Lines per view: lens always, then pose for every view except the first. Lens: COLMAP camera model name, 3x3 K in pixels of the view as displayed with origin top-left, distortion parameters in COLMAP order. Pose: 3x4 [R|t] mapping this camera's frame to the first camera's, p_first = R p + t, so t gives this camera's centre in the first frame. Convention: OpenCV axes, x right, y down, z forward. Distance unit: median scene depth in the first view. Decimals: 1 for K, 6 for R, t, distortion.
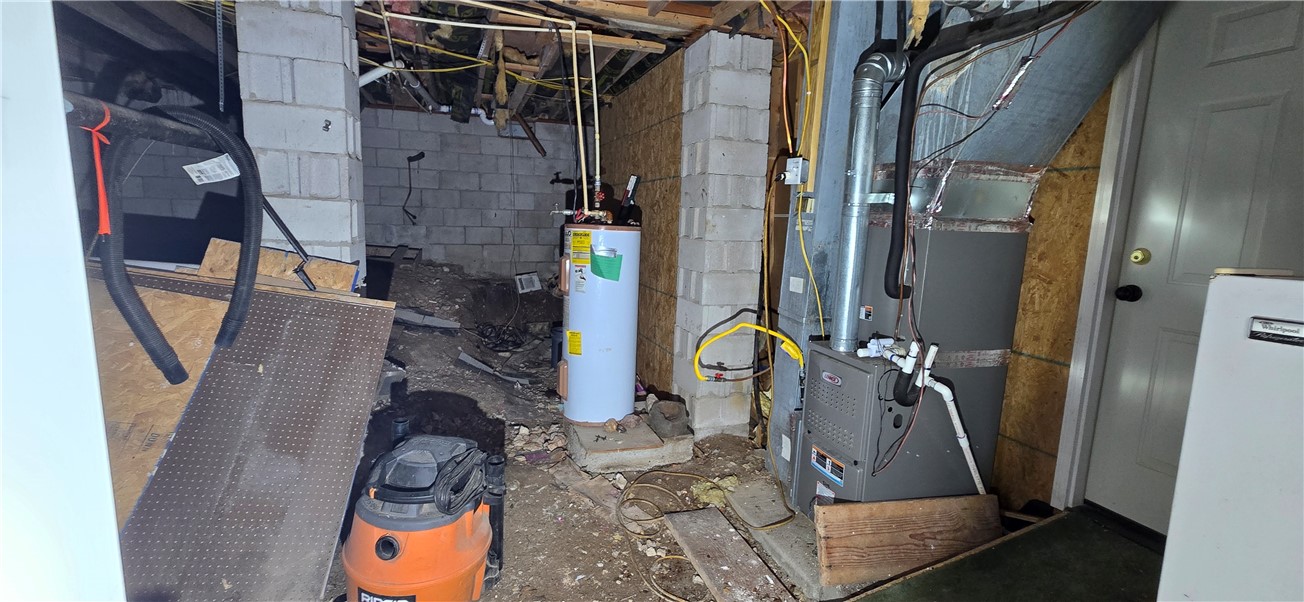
lens RADIAL K [[536.1, 0, 651.2], [0, 536.1, 299.7], [0, 0, 1]] dist [-0.000430, 0.000133]
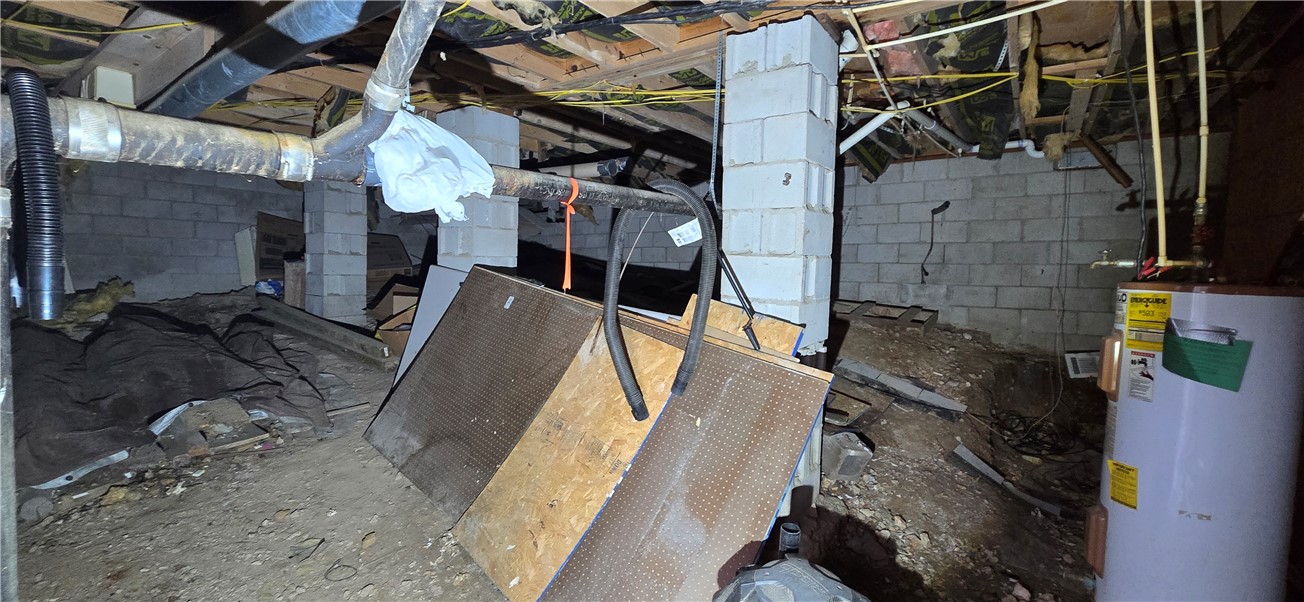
lens RADIAL K [[536.1, 0, 654.1], [0, 536.1, 298.9], [0, 0, 1]] dist [-0.000430, 0.000133]
pose [[0.577165, 0.027195, -0.816175, 0.033538], [-0.117842, 0.991758, -0.050287, -0.029966], [0.808081, 0.125204, 0.575613, 0.226089]]
